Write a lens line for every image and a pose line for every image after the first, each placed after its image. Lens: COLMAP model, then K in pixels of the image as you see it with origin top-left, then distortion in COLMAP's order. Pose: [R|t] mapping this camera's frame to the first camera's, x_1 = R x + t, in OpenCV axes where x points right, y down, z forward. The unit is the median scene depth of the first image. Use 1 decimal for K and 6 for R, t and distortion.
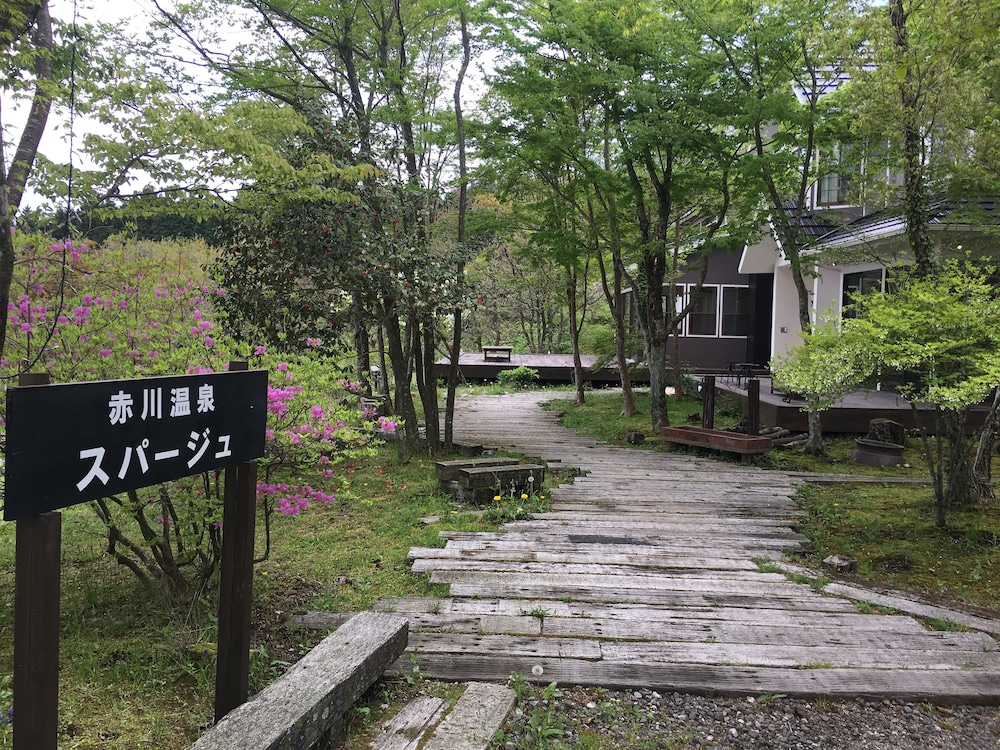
lens RADIAL K [[844.5, 0, 500.0], [0, 844.5, 375.0], [0, 0, 1]] dist [0.059705, -0.000197]
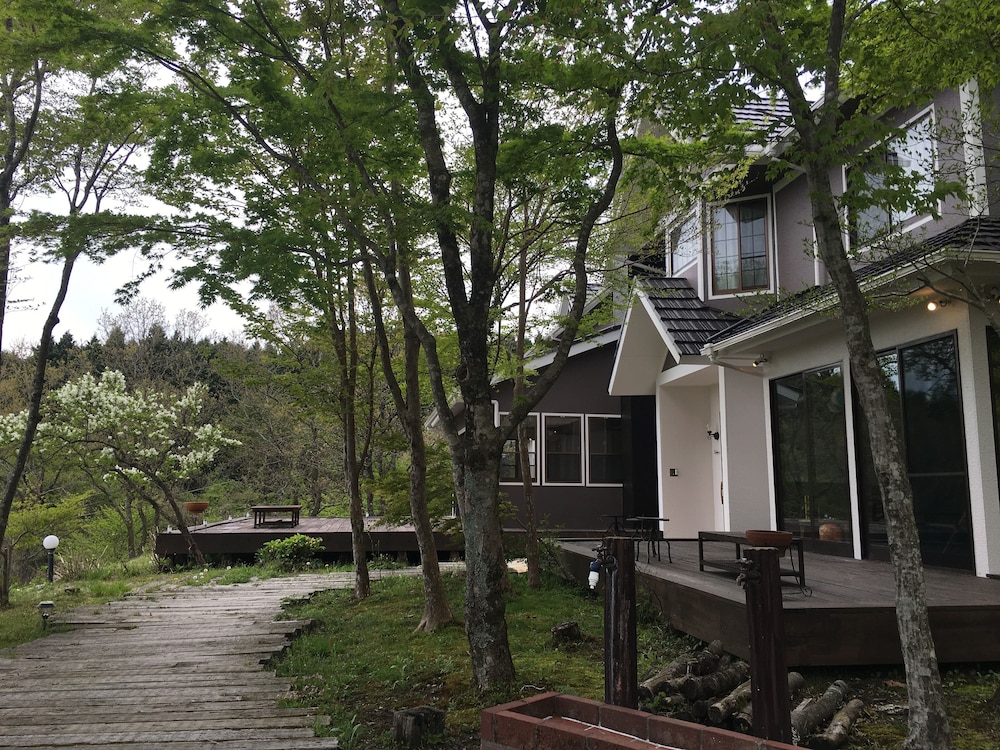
lens RADIAL K [[844.5, 0, 500.0], [0, 844.5, 375.0], [0, 0, 1]] dist [0.059705, -0.000197]
pose [[0.985727, 0.004764, 0.168282, 0.080206], [0.028069, 0.980957, -0.192187, 0.000017], [-0.165993, 0.194167, 0.966822, 0.374620]]
